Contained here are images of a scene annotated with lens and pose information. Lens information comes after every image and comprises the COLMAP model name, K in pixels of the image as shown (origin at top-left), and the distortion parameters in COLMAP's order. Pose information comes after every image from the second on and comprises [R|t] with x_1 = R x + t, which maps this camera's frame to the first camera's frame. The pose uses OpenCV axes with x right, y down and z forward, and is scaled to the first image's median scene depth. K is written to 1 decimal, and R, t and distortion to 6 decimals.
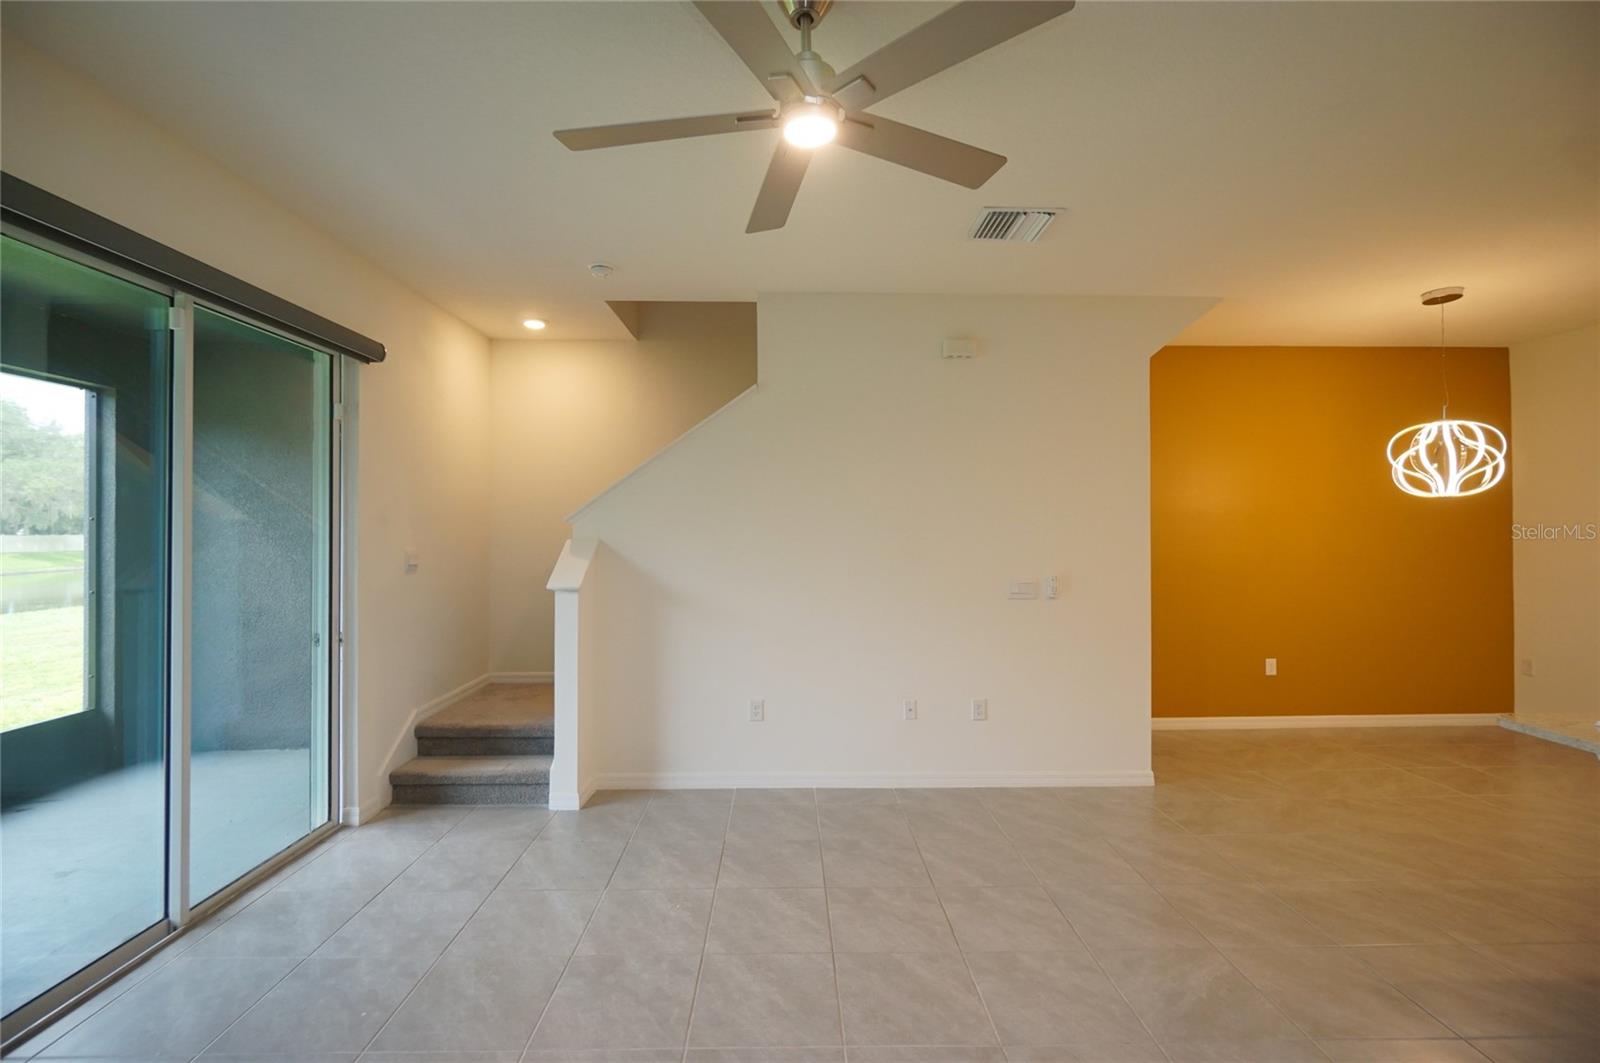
lens RADIAL K [[699.9, 0, 805.3], [0, 699.9, 522.0], [0, 0, 1]] dist [-0.005159, 0.001702]
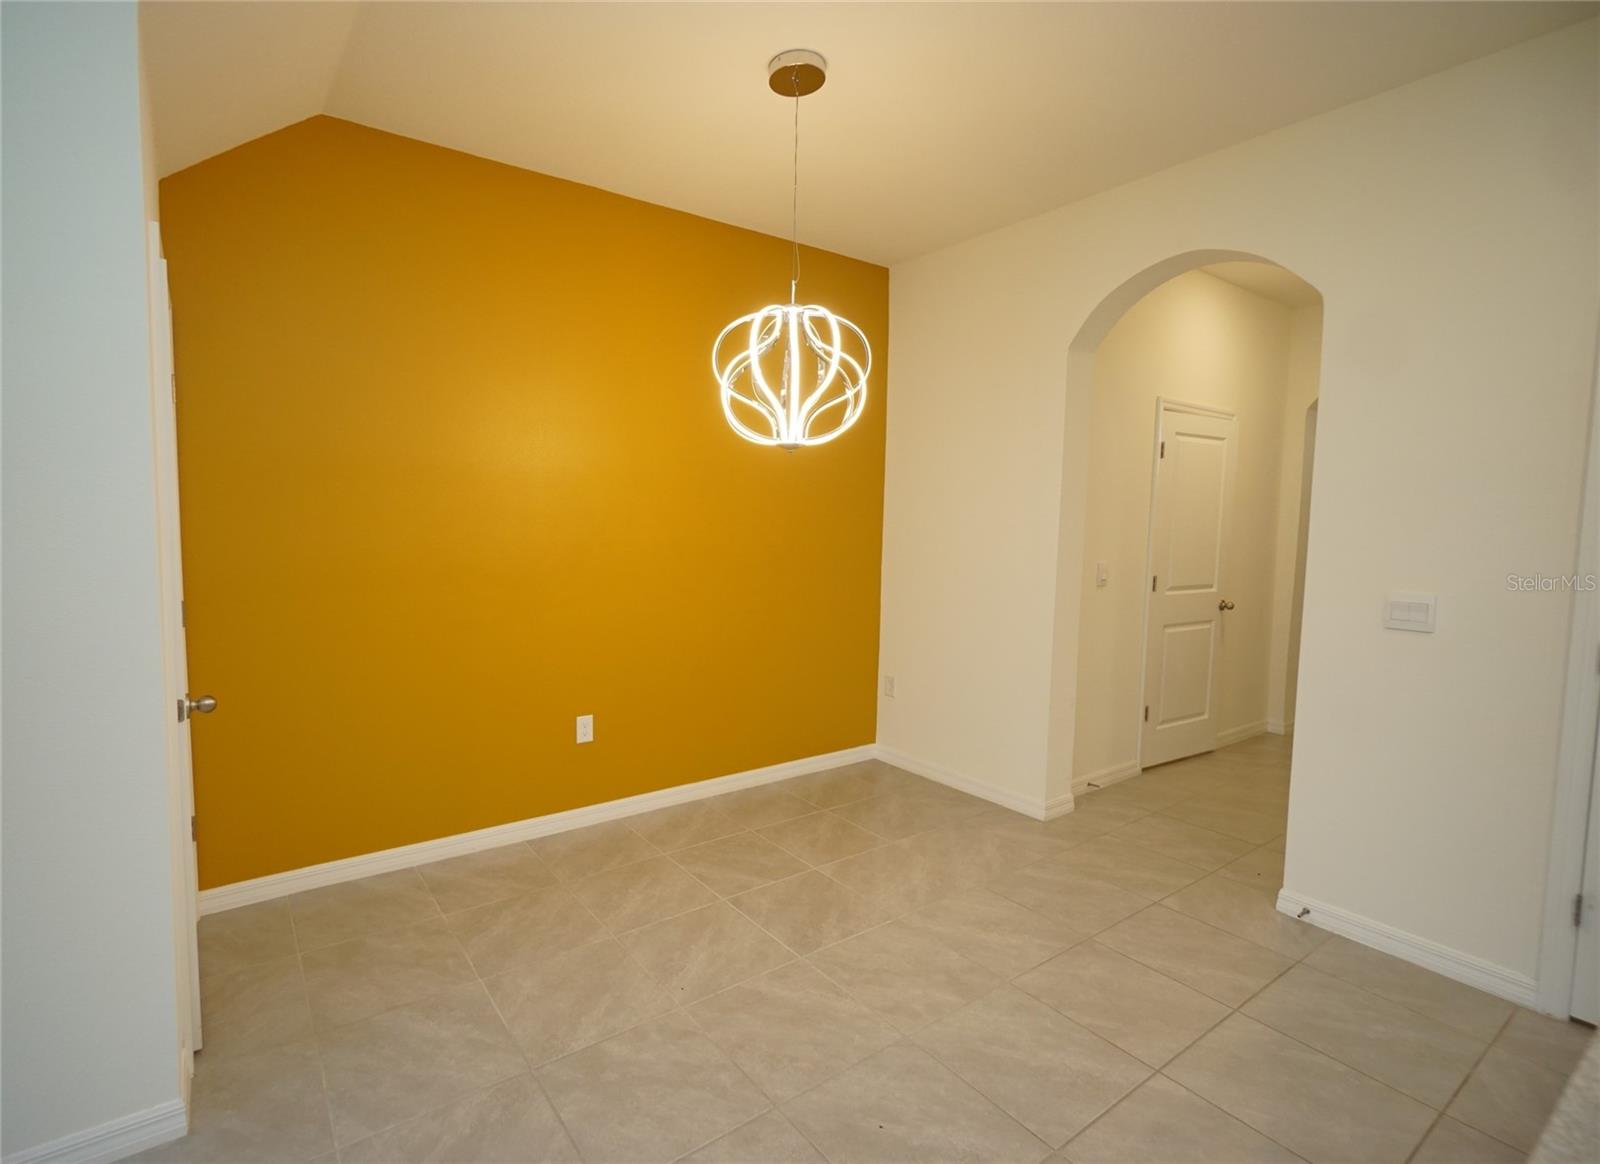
lens RADIAL K [[768.6, 0, 722.4], [0, 768.6, 572.7], [0, 0, 1]] dist [-0.000630, -0.000333]
pose [[0.841162, -0.025786, 0.540168, 0.546158], [-0.022051, 0.996396, 0.081905, 0.017981], [-0.540333, -0.080806, 0.837562, 0.512146]]
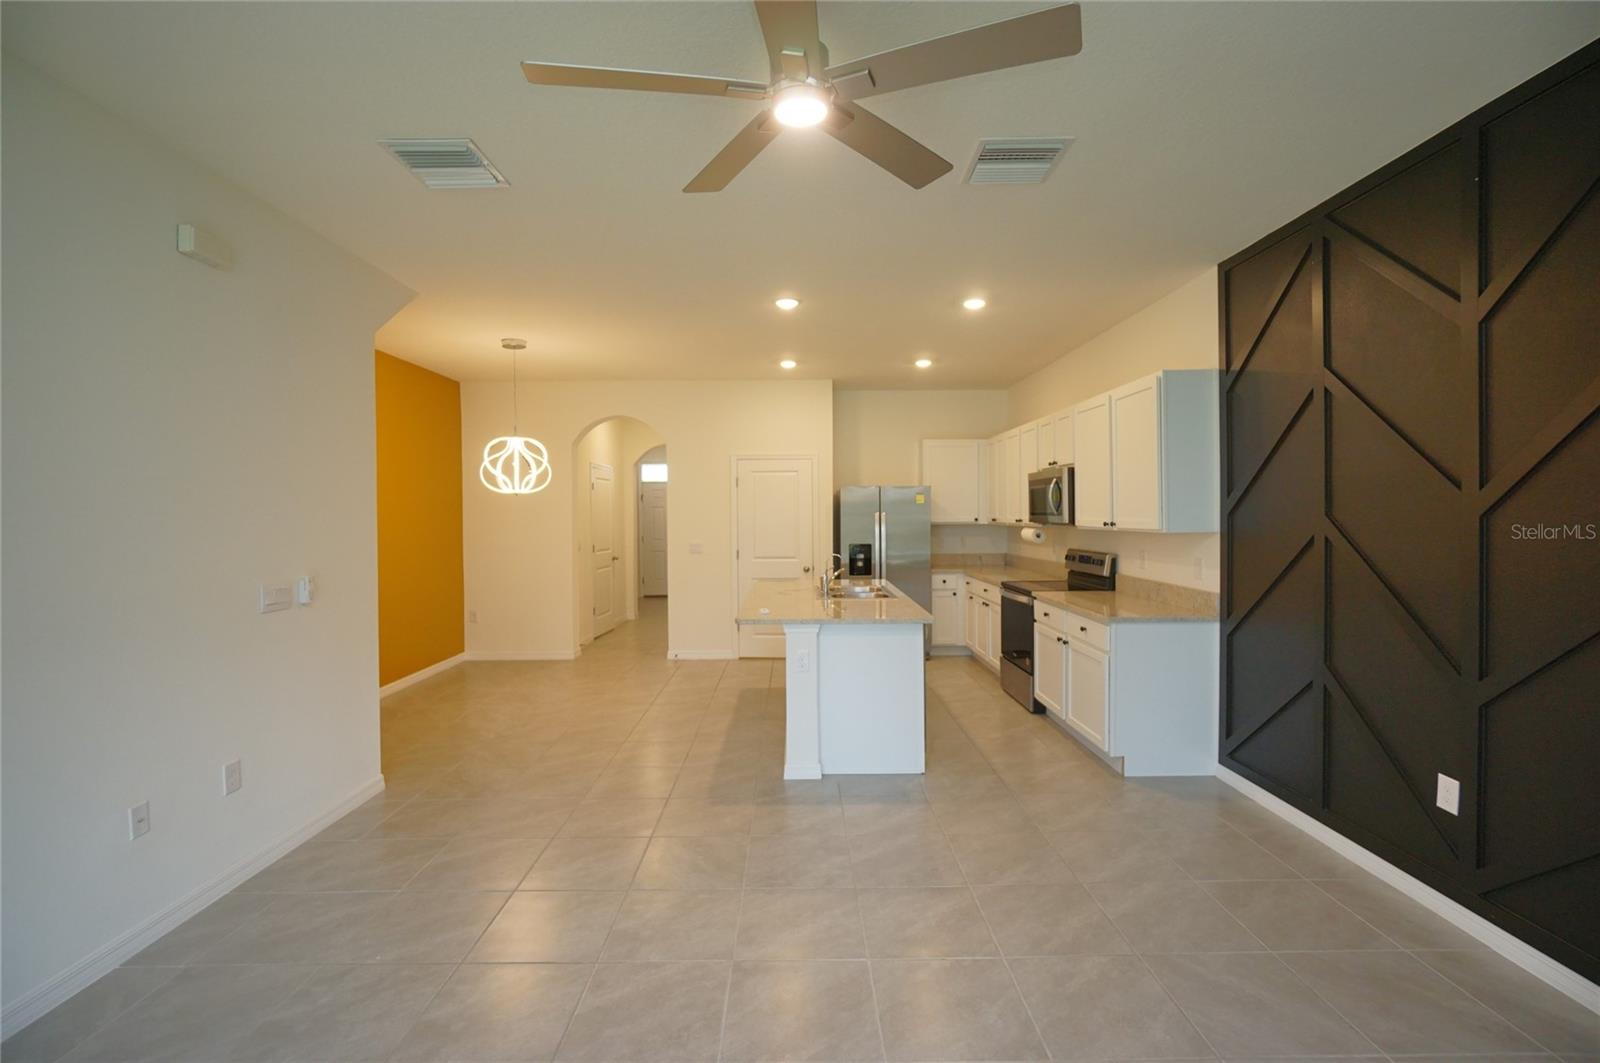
lens RADIAL K [[699.9, 0, 791.2], [0, 699.9, 518.0], [0, 0, 1]] dist [-0.005159, 0.001702]
pose [[0.026333, -0.004504, 0.999643, -0.443030], [-0.004280, 0.999980, 0.004618, 0.004602], [-0.999644, -0.004400, 0.026313, 0.443039]]
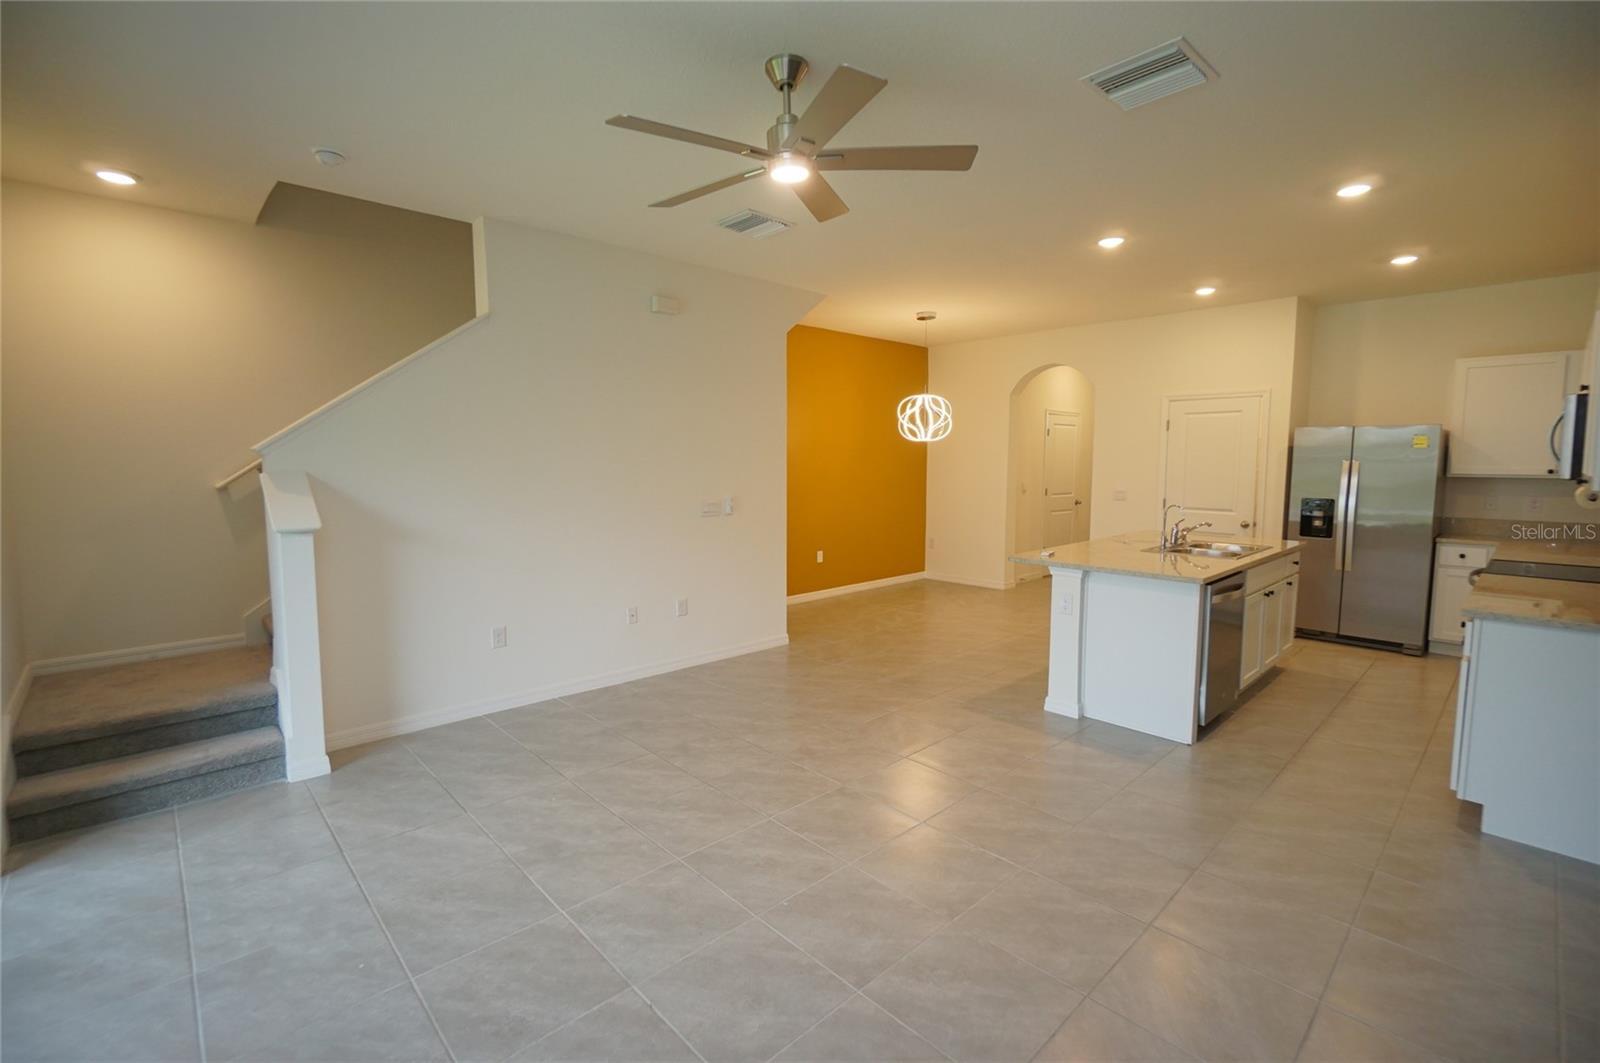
lens RADIAL K [[699.9, 0, 796.3], [0, 699.9, 513.7], [0, 0, 1]] dist [-0.005159, 0.001702]
pose [[0.747308, -0.049397, 0.662639, -0.421919], [-0.009633, 0.996323, 0.085135, -0.003093], [-0.664408, -0.070005, 0.744084, -0.039959]]
